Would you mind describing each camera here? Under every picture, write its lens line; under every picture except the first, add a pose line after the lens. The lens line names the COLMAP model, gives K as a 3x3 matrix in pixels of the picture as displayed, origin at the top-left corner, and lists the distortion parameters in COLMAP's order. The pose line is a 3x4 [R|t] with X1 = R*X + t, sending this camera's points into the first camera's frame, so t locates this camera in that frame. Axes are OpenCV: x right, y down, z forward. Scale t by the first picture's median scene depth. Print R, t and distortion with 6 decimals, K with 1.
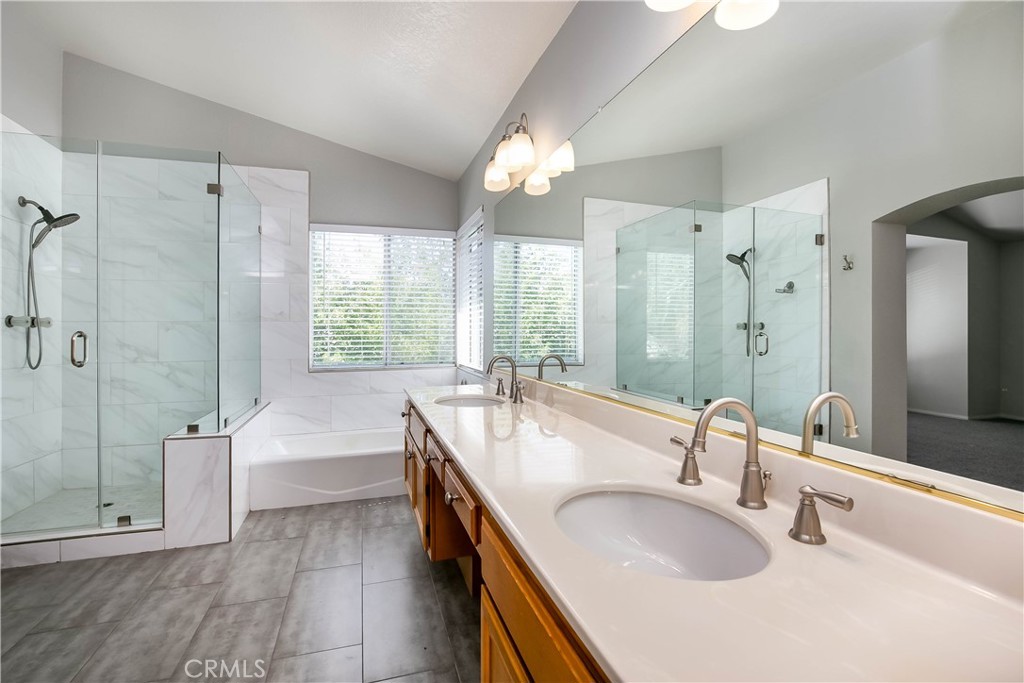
lens RADIAL K [[470.6, 0, 510.8], [0, 470.6, 329.5], [0, 0, 1]] dist [-0.022943, 0.003640]
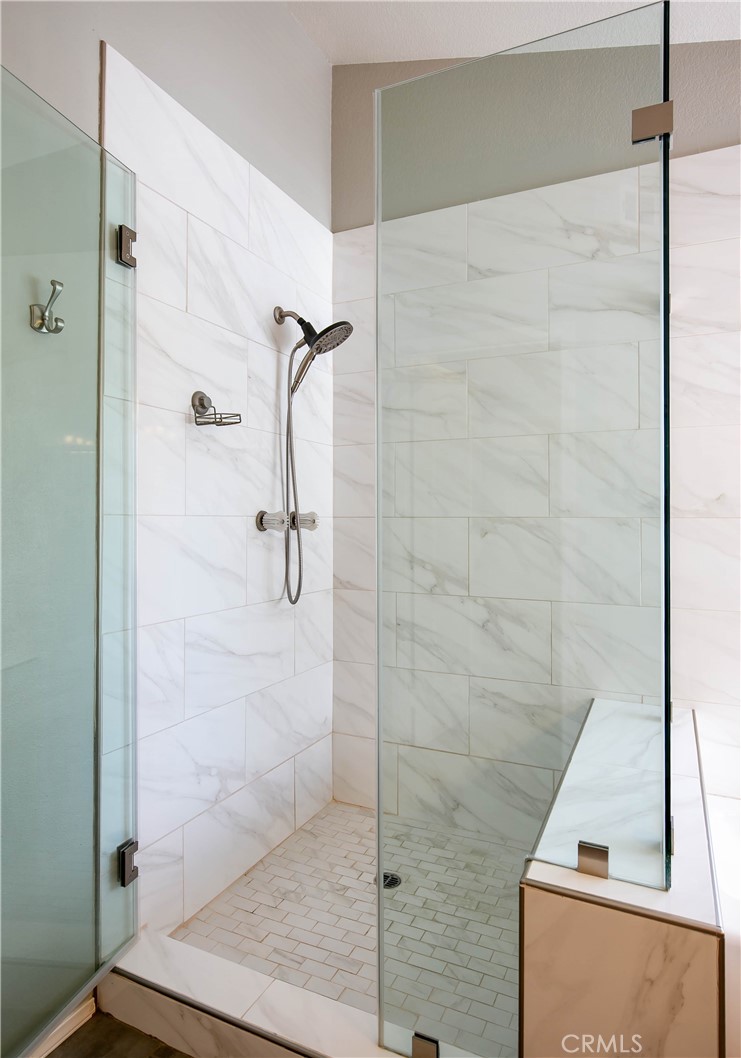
lens RADIAL K [[635.3, 0, 369.9], [0, 635.3, 523.3], [0, 0, 1]] dist [-0.003049, -0.000109]
pose [[0.734021, 0.014699, -0.678968, -0.414009], [0.000592, 0.999752, 0.022284, -0.030438], [0.679127, -0.016759, 0.733830, 0.469374]]
